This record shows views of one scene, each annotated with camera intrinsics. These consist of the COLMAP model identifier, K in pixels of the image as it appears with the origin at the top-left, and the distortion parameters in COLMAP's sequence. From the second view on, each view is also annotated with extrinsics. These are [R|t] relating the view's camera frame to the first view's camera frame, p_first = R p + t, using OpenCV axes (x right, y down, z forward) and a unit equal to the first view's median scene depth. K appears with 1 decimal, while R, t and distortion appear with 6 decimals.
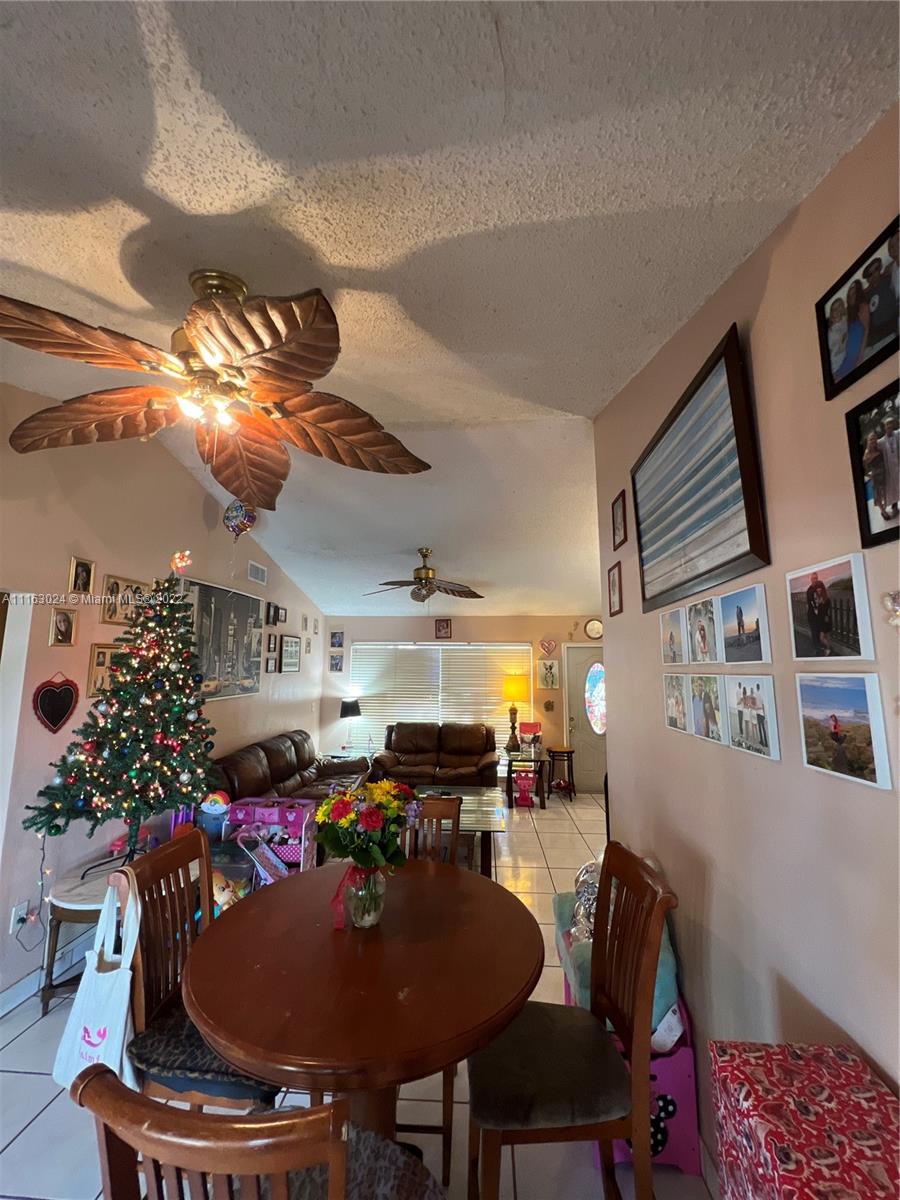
lens RADIAL K [[481.5, 0, 454.7], [0, 481.5, 595.2], [0, 0, 1]] dist [0.000275, 0.000046]
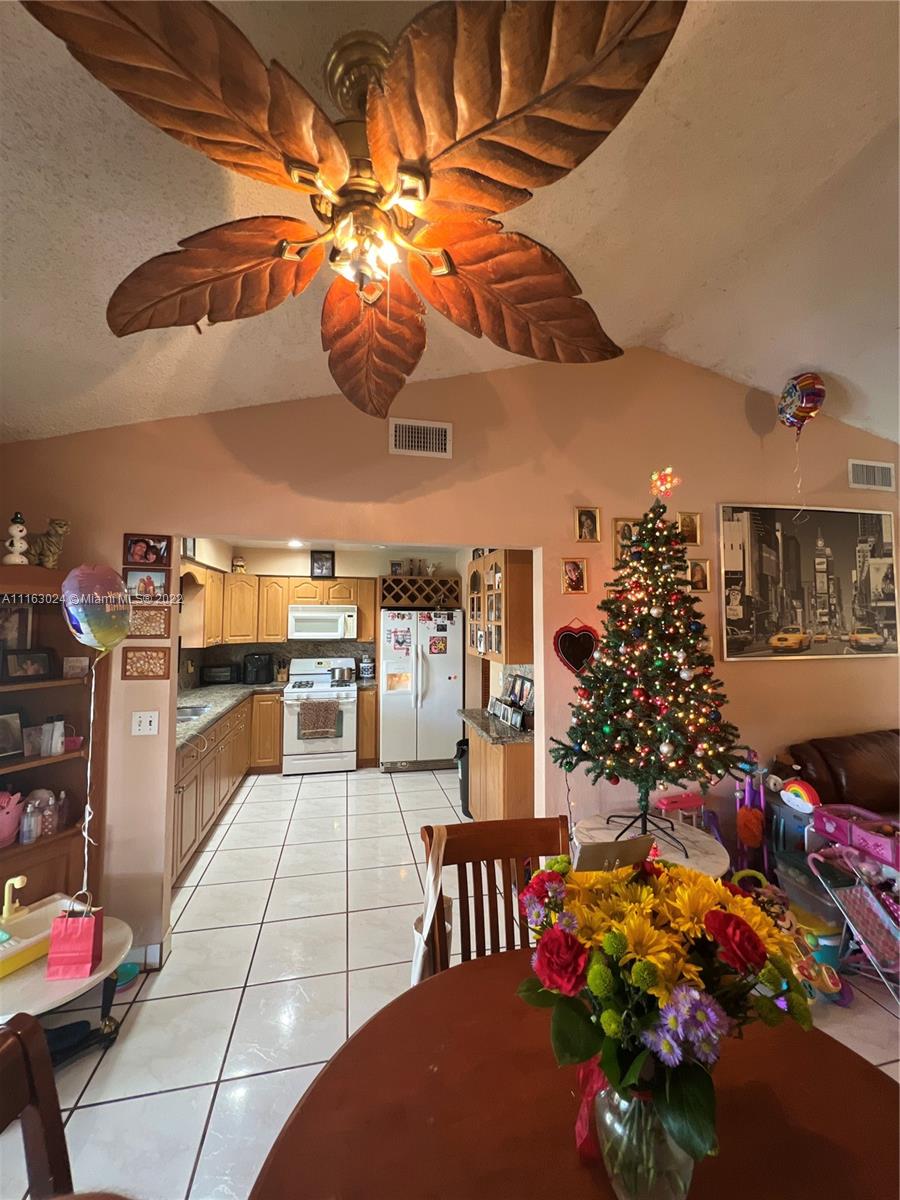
lens RADIAL K [[481.5, 0, 454.7], [0, 481.5, 595.2], [0, 0, 1]] dist [0.000275, 0.000046]
pose [[0.277752, -0.047033, -0.959501, 0.084719], [0.137316, 0.990488, -0.008802, 0.062889], [0.950788, -0.129310, 0.281568, 0.347979]]
